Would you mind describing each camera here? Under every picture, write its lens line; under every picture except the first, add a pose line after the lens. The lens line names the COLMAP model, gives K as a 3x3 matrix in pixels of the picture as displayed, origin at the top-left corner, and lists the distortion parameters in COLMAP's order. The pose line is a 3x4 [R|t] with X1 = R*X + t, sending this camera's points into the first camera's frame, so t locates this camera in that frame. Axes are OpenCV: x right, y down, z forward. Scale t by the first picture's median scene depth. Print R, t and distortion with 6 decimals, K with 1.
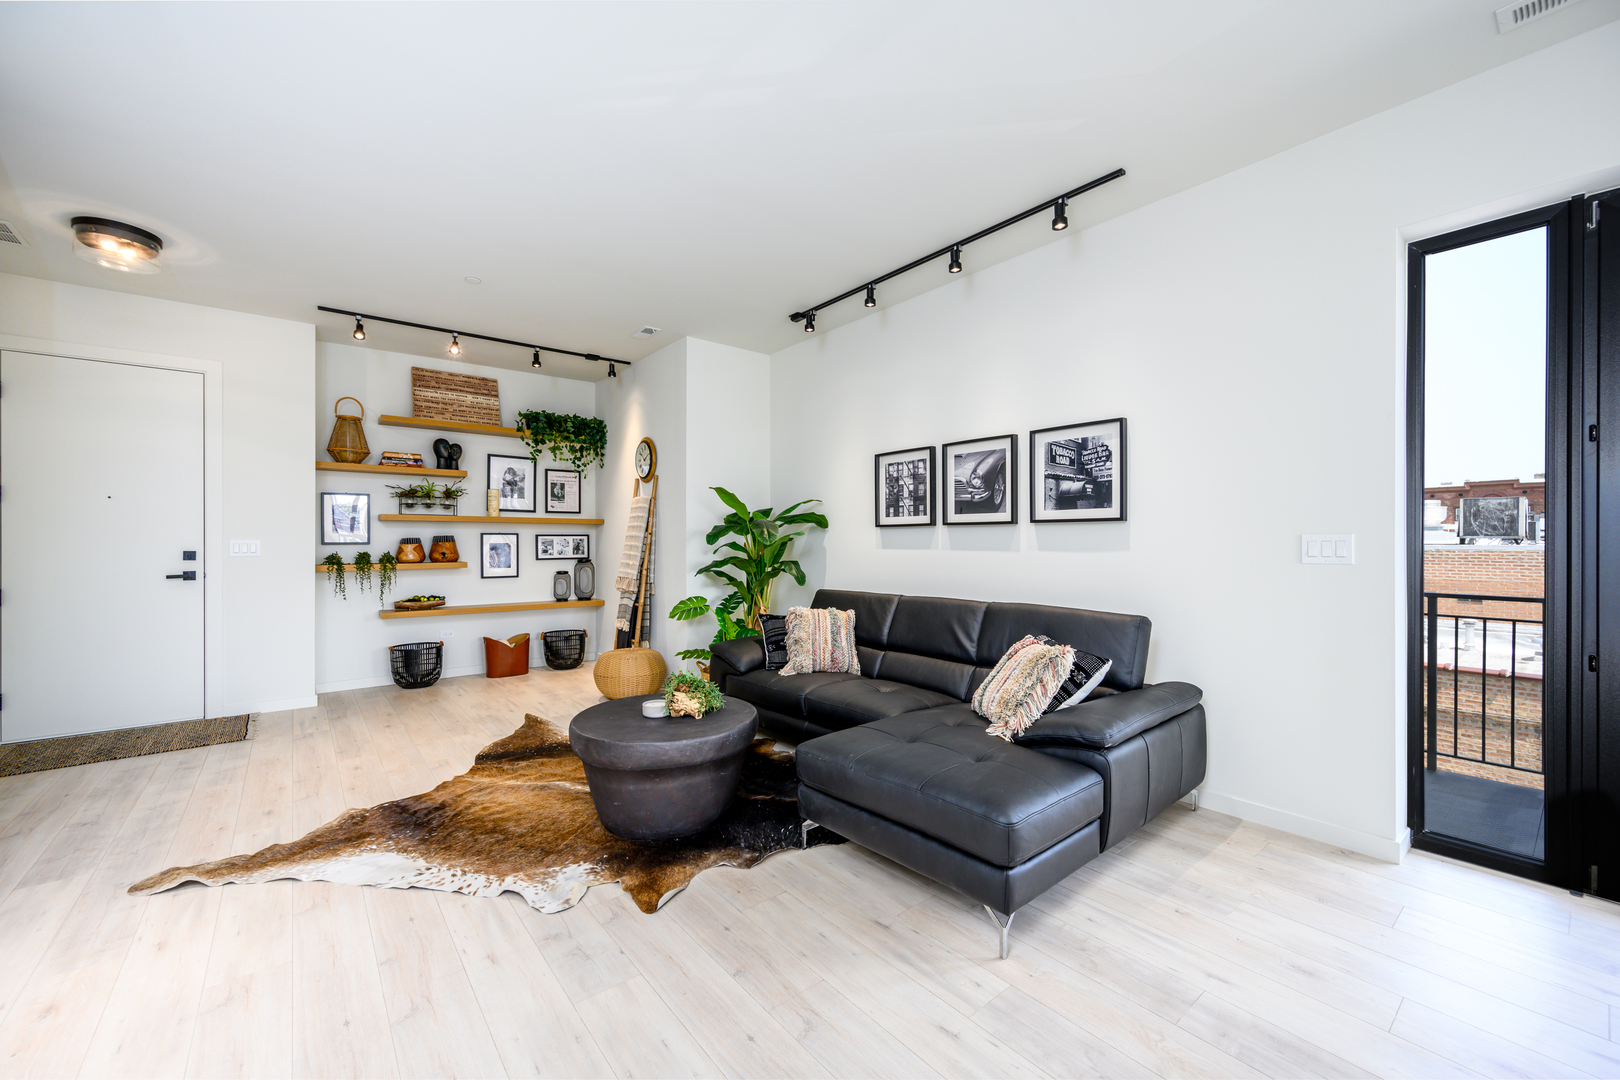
lens RADIAL K [[644.4, 0, 802.6], [0, 644.4, 543.3], [0, 0, 1]] dist [0.002993, 0.000170]
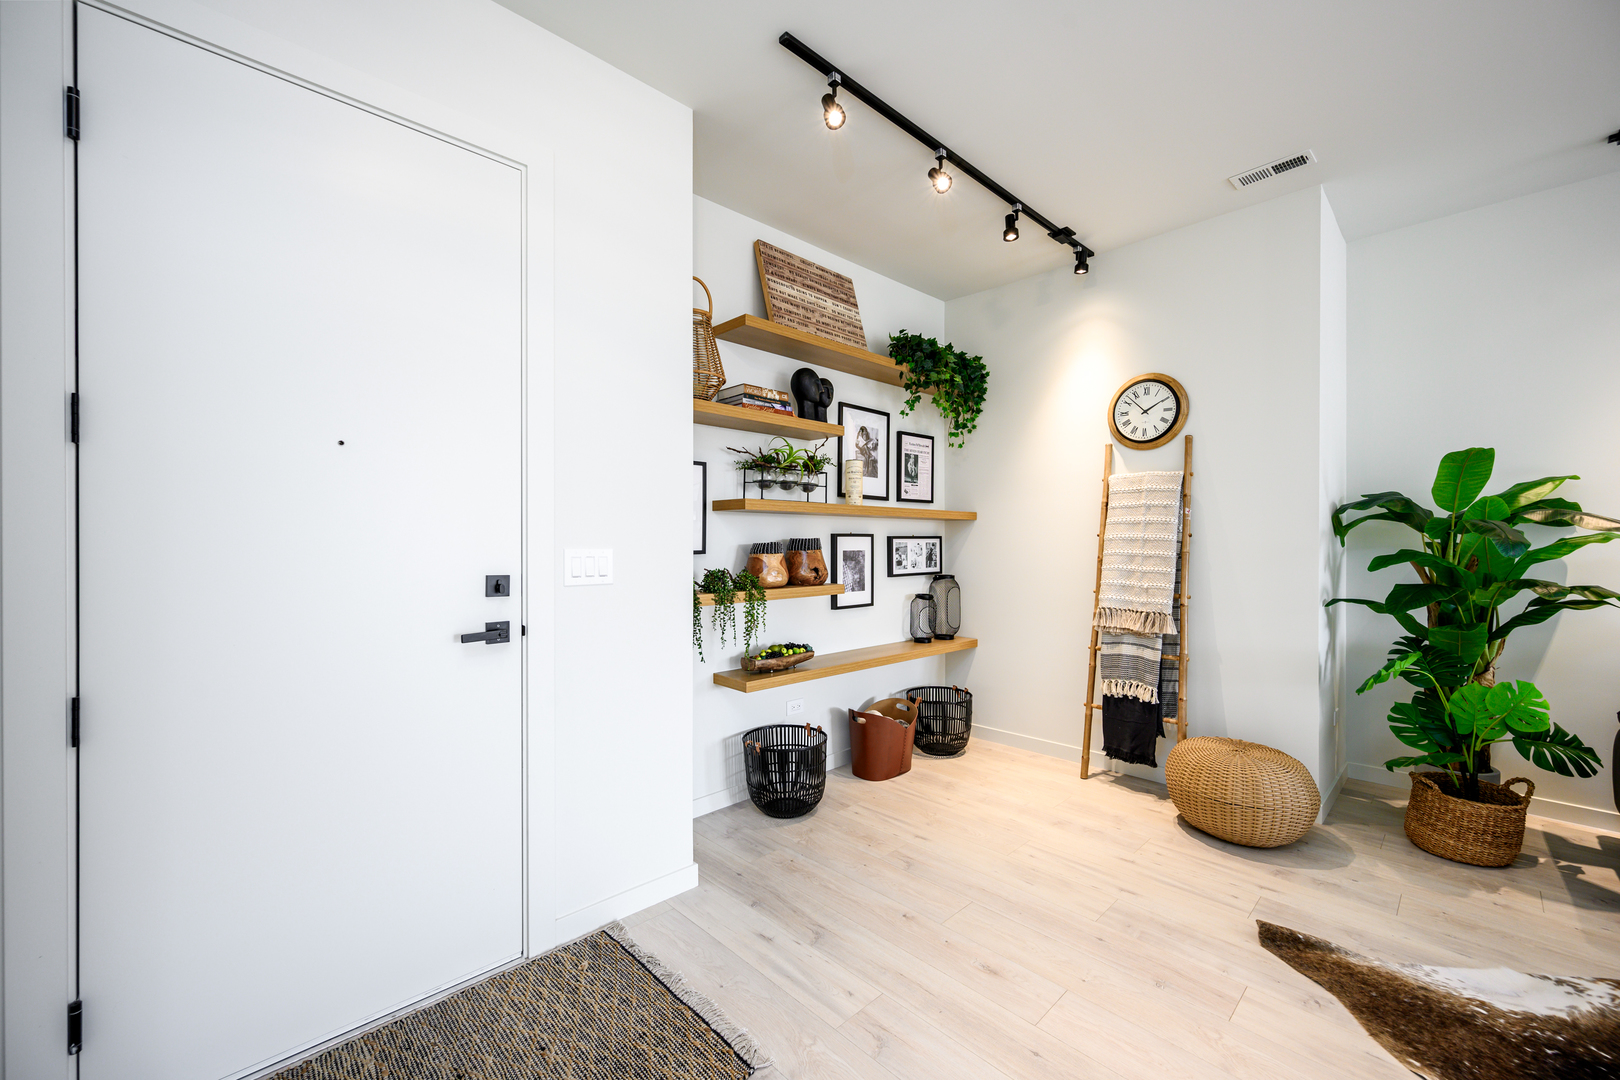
lens RADIAL K [[644.4, 0, 802.6], [0, 644.4, 543.3], [0, 0, 1]] dist [0.002993, 0.000170]
pose [[0.995213, -0.000633, 0.097726, -0.602743], [0.000684, 1.000000, -0.000490, -0.006913], [-0.097726, 0.000554, 0.995213, 0.421644]]
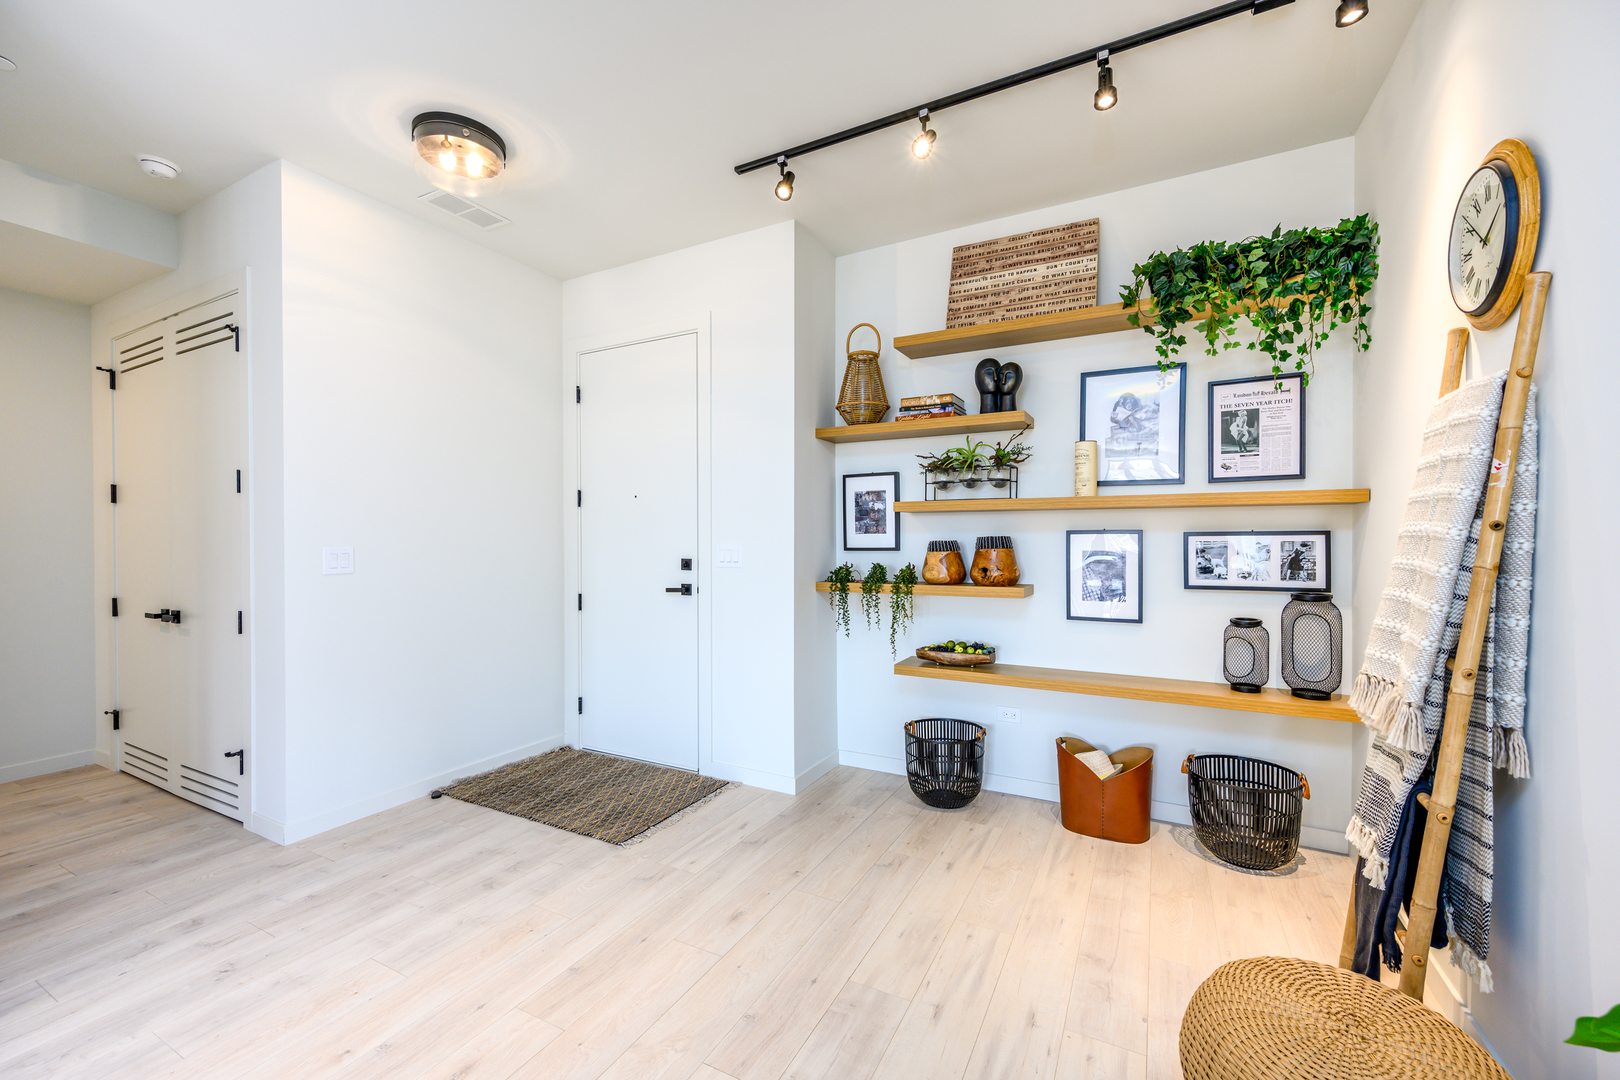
lens RADIAL K [[647.6, 0, 827.6], [0, 647.6, 546.3], [0, 0, 1]] dist [0.002613, 0.000180]
pose [[0.417220, 0.009704, -0.908754, -0.113351], [-0.000625, 0.999946, 0.010391, -0.008896], [0.908805, -0.003768, 0.417203, 0.630620]]
